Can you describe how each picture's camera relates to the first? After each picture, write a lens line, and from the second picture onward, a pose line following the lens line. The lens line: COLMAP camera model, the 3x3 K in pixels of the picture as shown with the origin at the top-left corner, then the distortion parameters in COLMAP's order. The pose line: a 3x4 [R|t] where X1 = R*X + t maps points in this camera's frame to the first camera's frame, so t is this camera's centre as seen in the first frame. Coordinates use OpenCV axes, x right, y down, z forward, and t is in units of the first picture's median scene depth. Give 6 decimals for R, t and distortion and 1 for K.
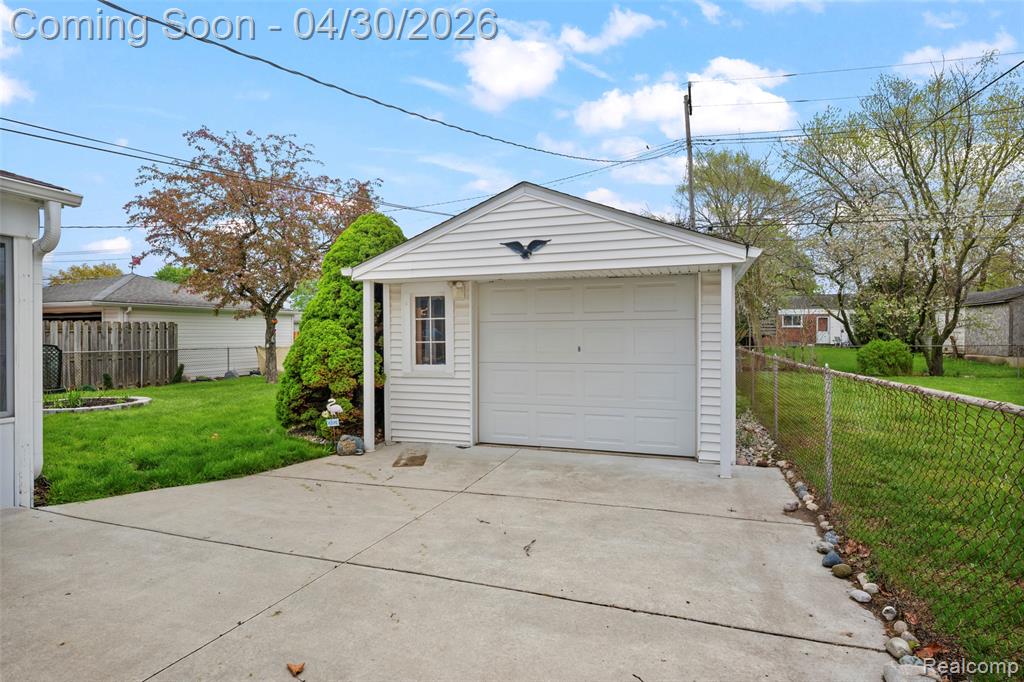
lens RADIAL K [[541.1, 0, 514.3], [0, 541.1, 341.7], [0, 0, 1]] dist [-0.007115, -0.000205]
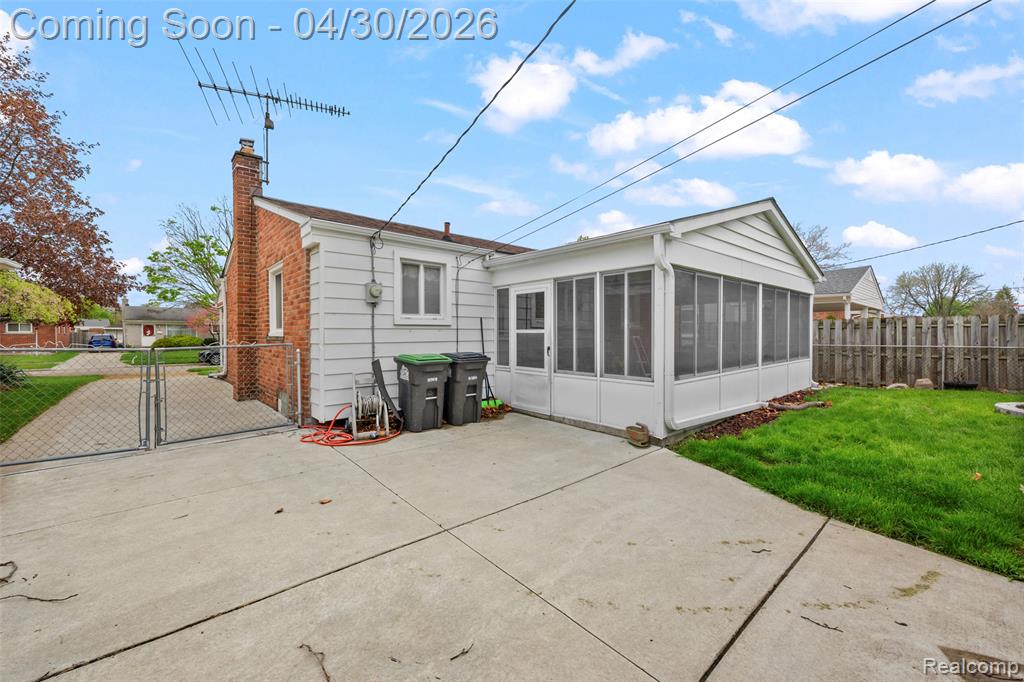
lens RADIAL K [[412.6, 0, 518.8], [0, 412.6, 337.2], [0, 0, 1]] dist [-0.002702, 0.000976]
pose [[-0.497551, 0.009242, -0.867386, 0.341543], [-0.004986, 0.999896, 0.013514, -0.005407], [0.867421, 0.011049, -0.497453, 1.511004]]
